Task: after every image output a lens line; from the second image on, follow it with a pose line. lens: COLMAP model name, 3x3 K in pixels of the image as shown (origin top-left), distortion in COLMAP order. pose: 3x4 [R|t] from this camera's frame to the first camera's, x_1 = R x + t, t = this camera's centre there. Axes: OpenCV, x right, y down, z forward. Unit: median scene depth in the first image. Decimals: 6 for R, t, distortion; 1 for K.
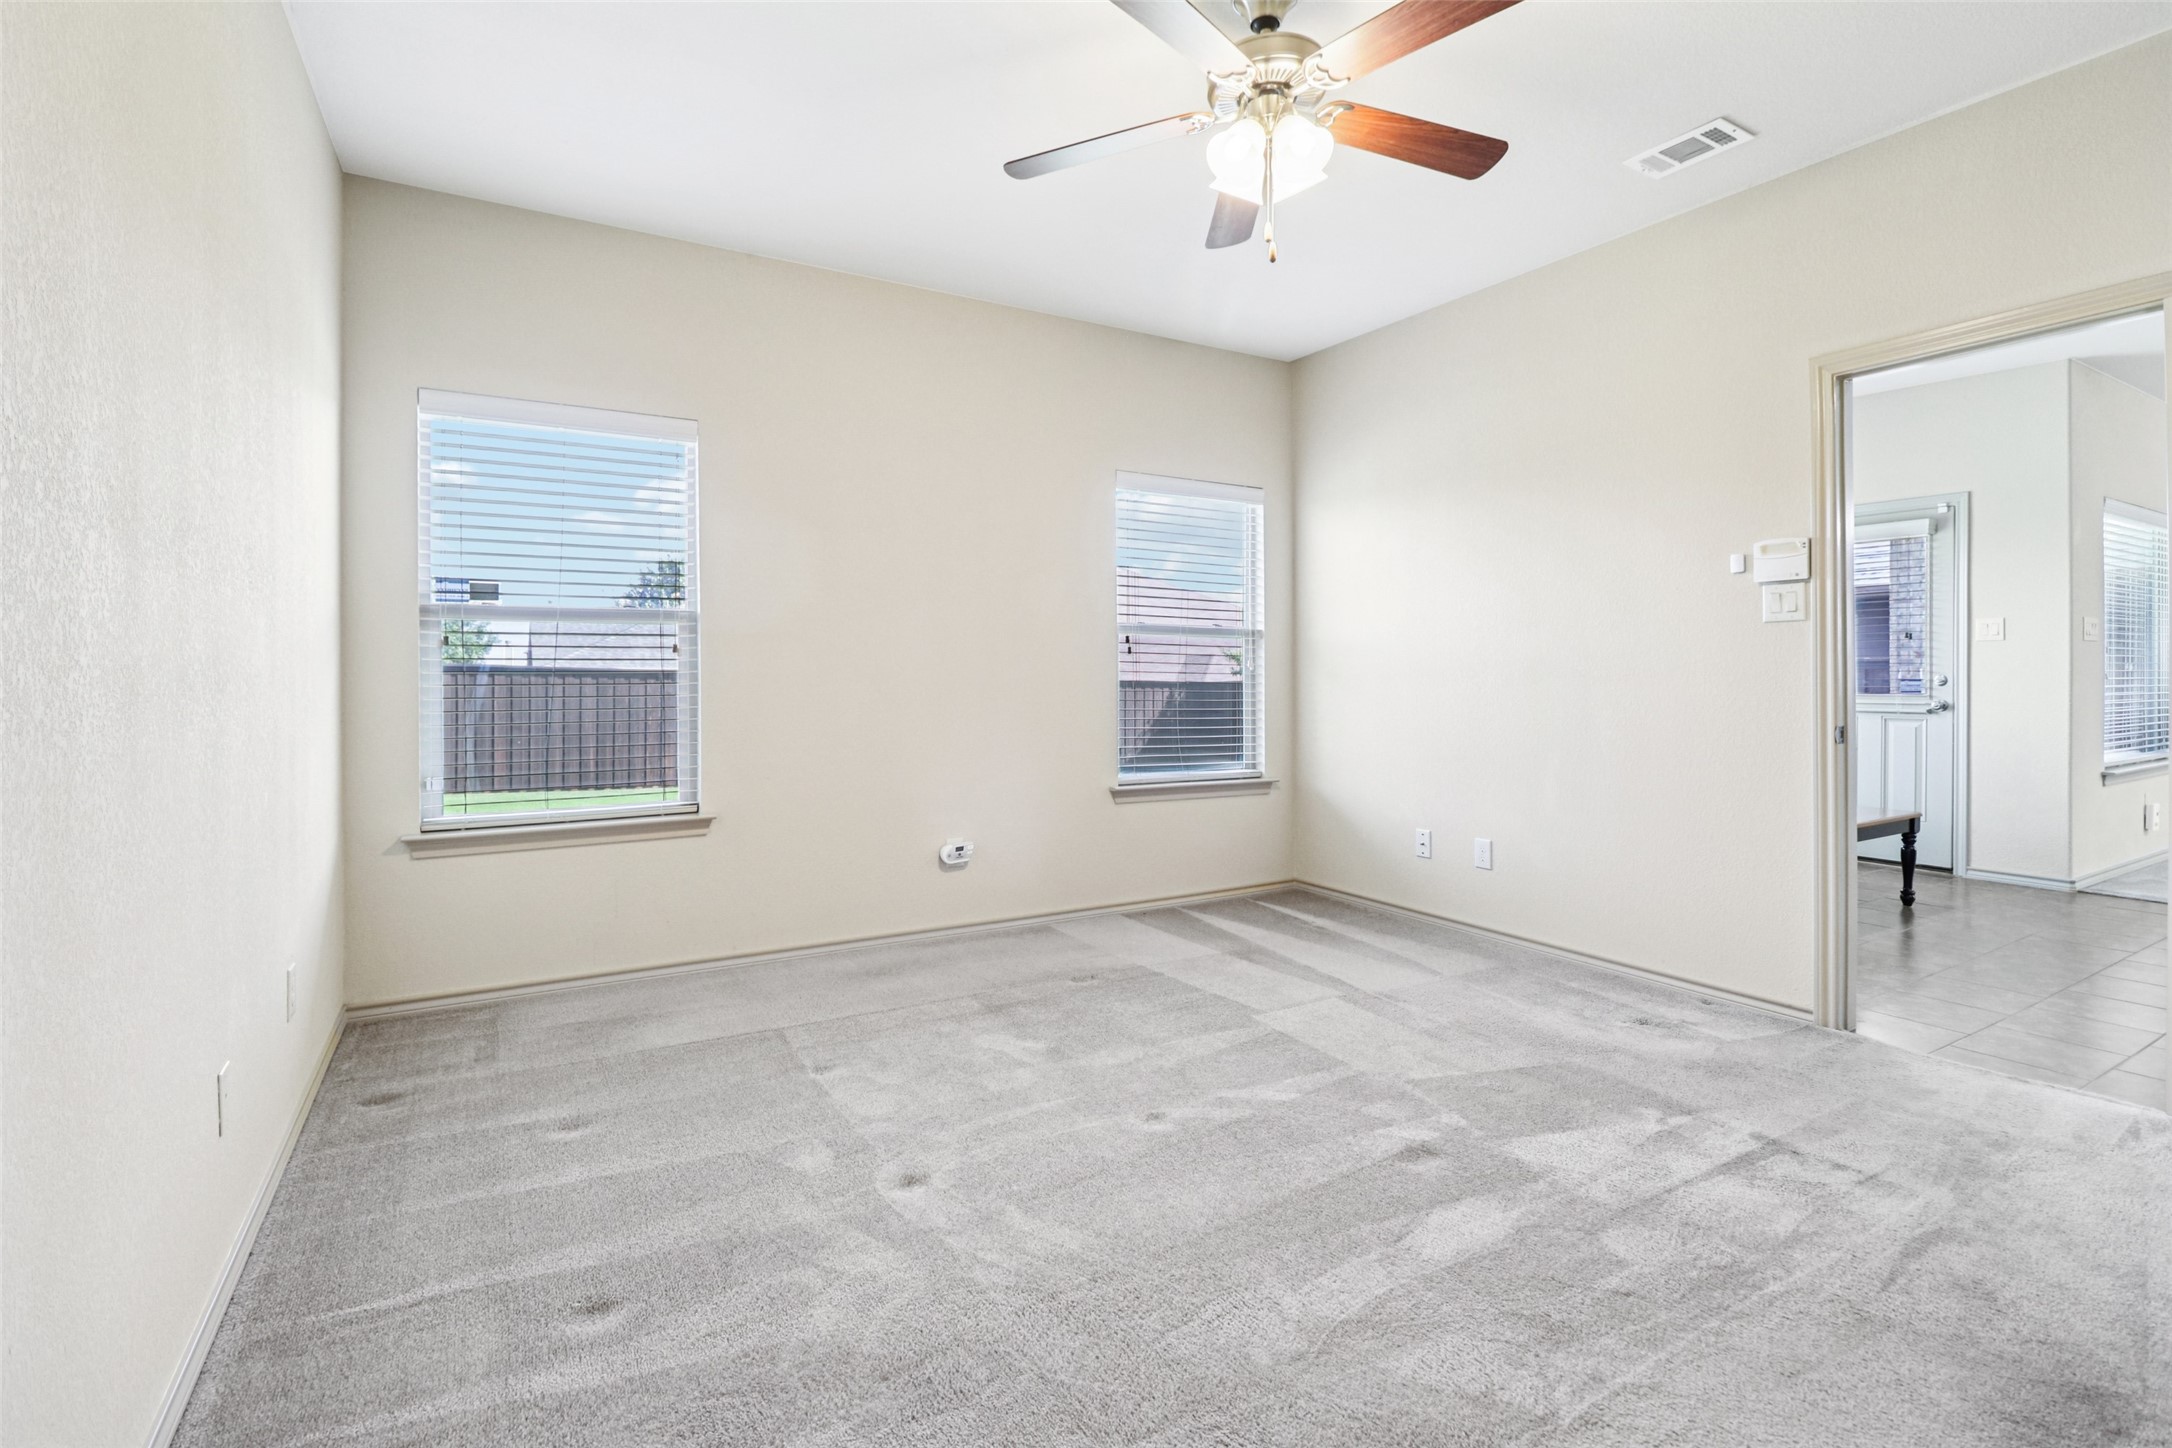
lens RADIAL K [[1000.2, 0, 1020.3], [0, 1000.2, 684.7], [0, 0, 1]] dist [-0.001268, -0.000251]
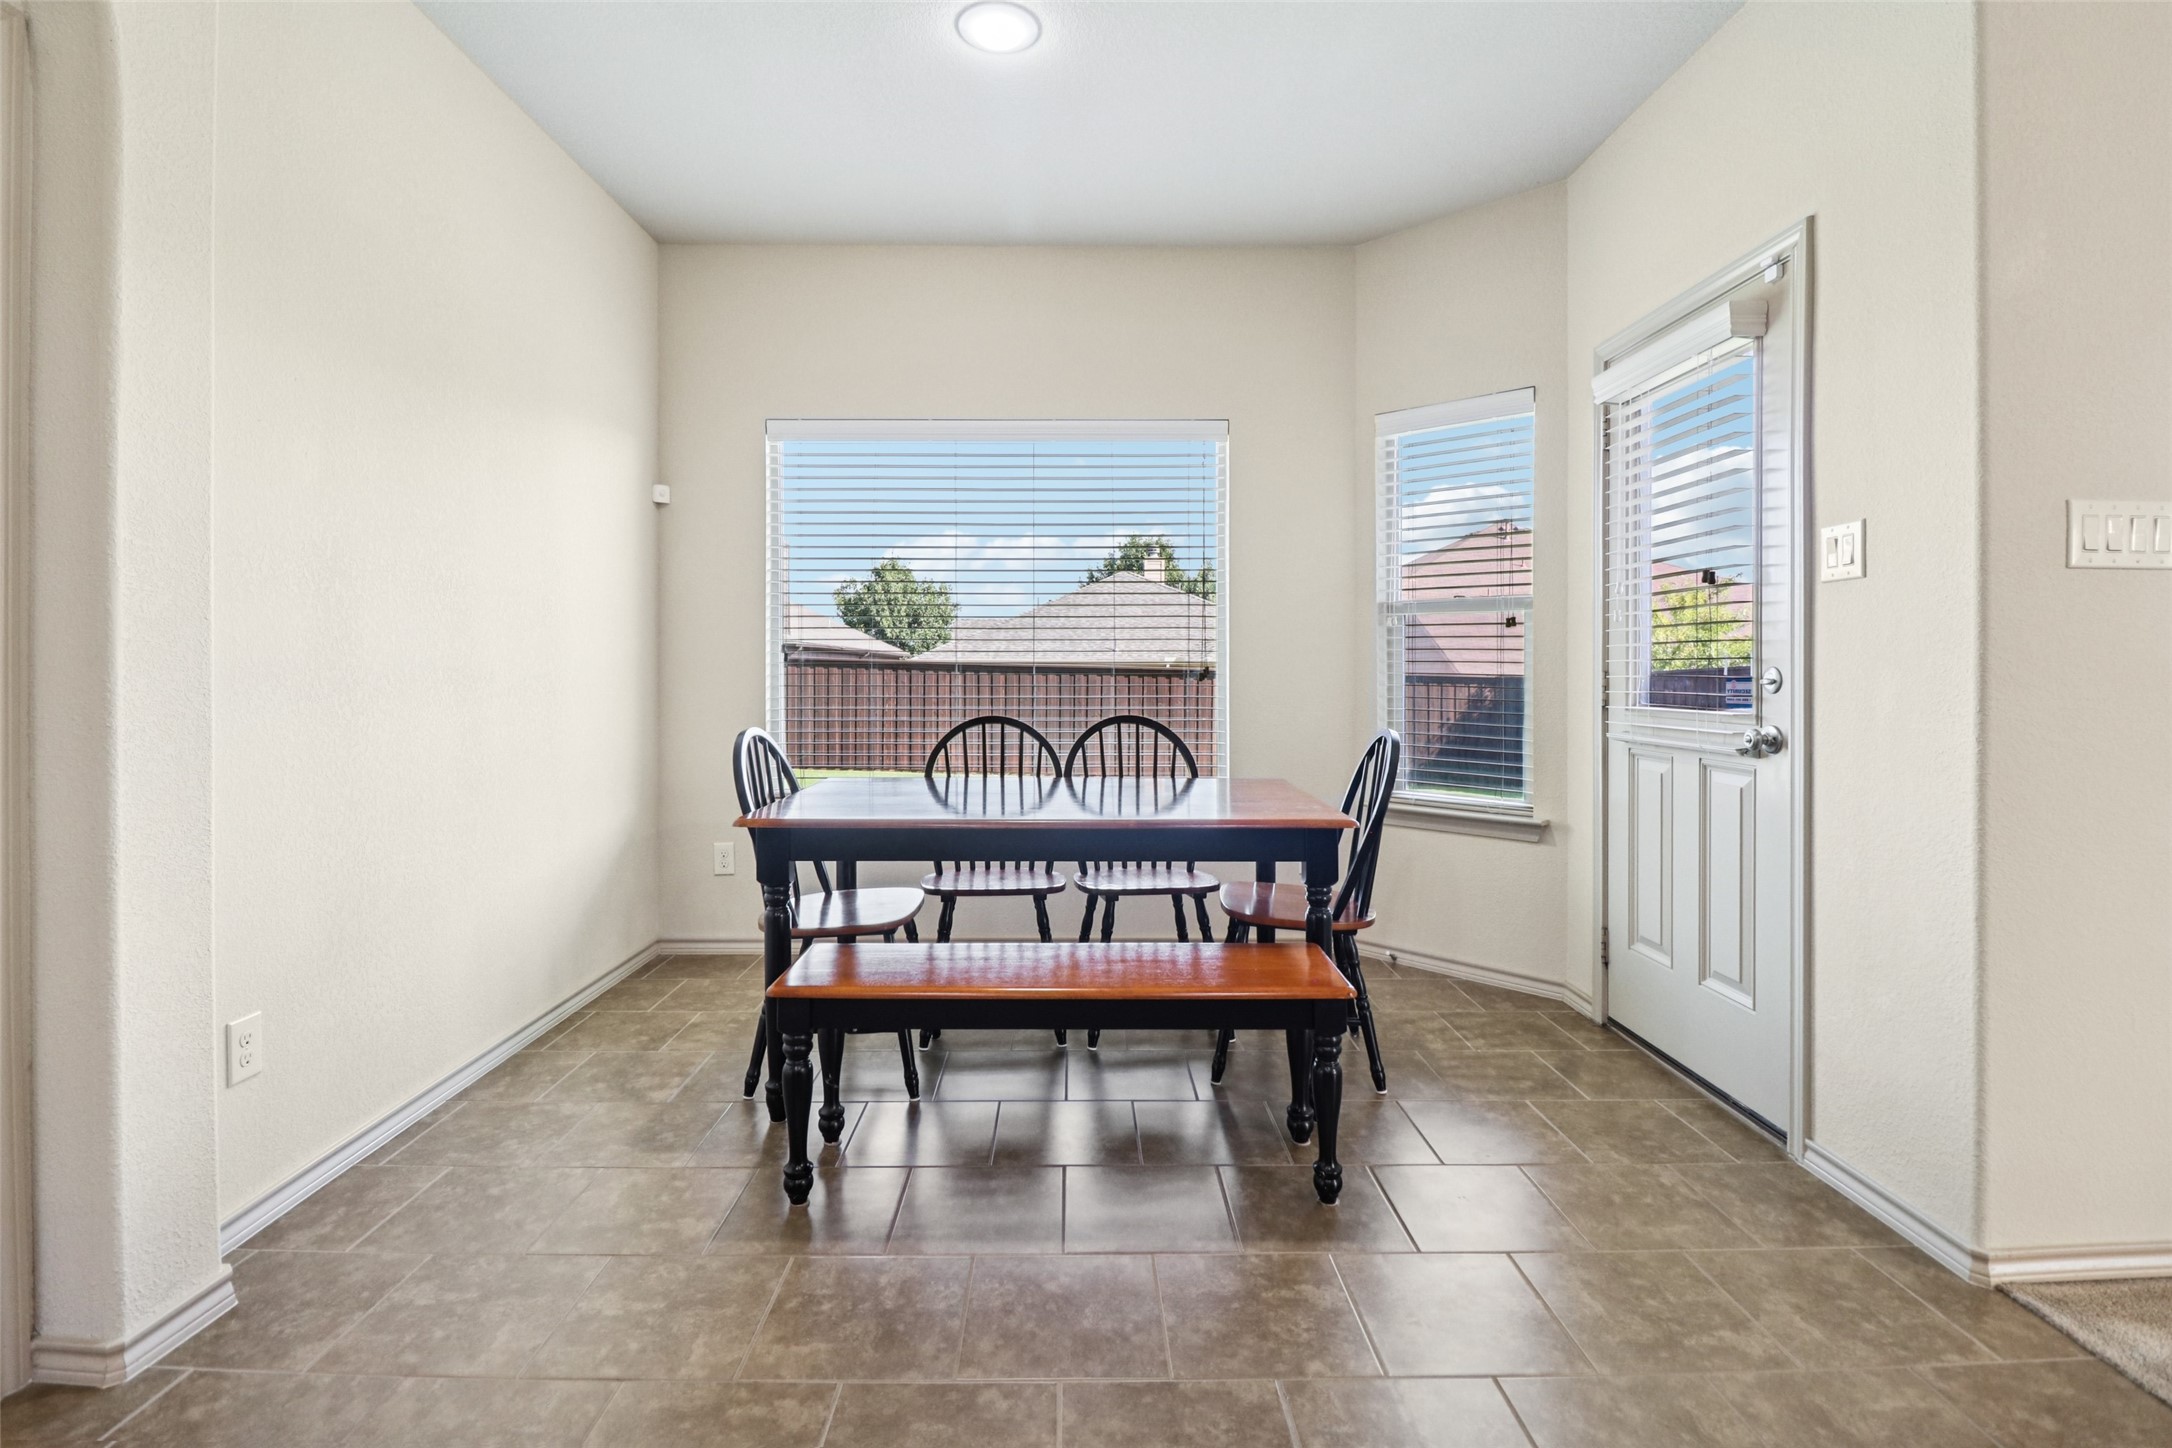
lens RADIAL K [[1000.2, 0, 1077.2], [0, 1000.2, 660.9], [0, 0, 1]] dist [-0.001268, -0.000251]
pose [[0.868993, 0.001385, -0.494822, 0.292962], [-0.009479, 0.999859, -0.013848, -0.001205], [0.494733, 0.016725, 0.868884, 0.164401]]
